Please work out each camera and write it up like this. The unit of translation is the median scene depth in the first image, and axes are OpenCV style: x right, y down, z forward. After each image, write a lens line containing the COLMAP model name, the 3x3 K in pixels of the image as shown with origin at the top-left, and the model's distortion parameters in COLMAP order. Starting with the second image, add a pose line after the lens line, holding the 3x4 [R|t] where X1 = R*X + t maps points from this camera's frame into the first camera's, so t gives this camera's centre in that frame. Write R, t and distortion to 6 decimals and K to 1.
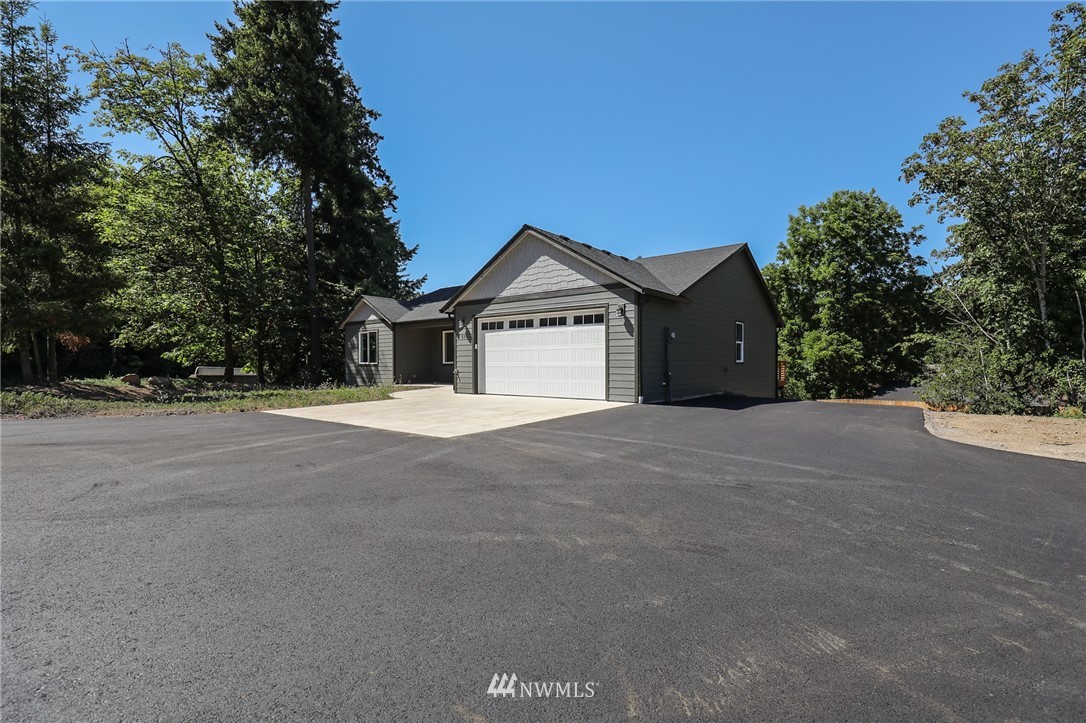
lens RADIAL K [[494.1, 0, 541.0], [0, 494.1, 361.2], [0, 0, 1]] dist [-0.003416, -0.000045]
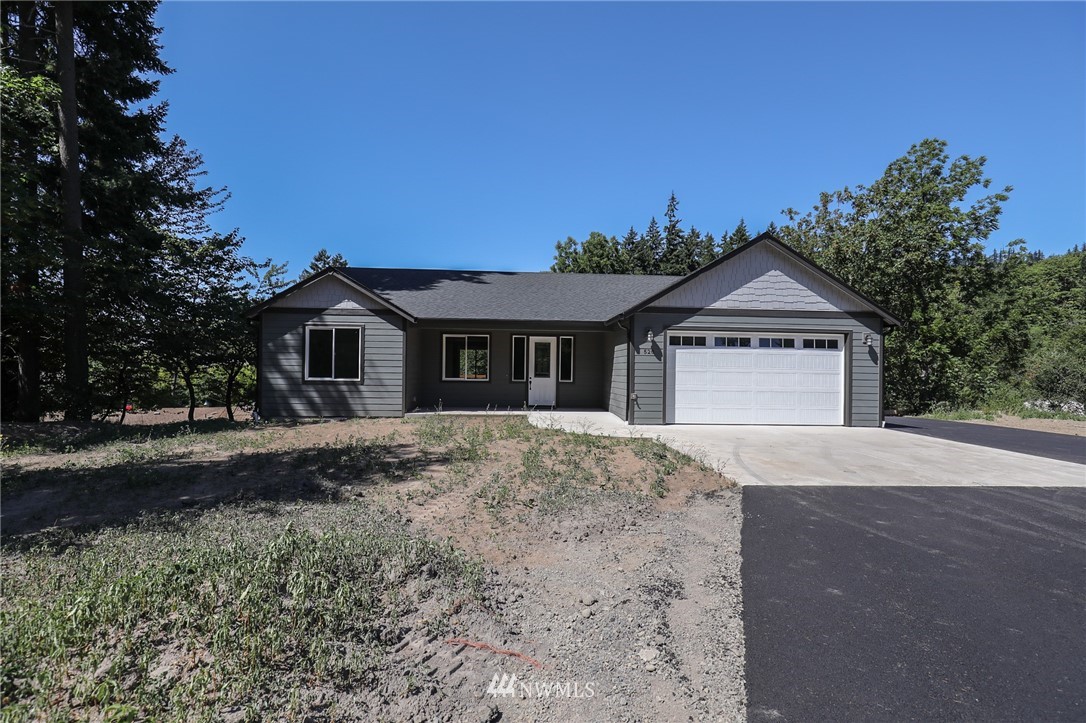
lens RADIAL K [[494.1, 0, 542.5], [0, 494.1, 369.7], [0, 0, 1]] dist [-0.003416, -0.000045]
pose [[0.737930, 0.021313, 0.674540, -0.858267], [-0.020913, 0.999743, -0.008710, -0.011870], [-0.674553, -0.007679, 0.738187, 0.570933]]
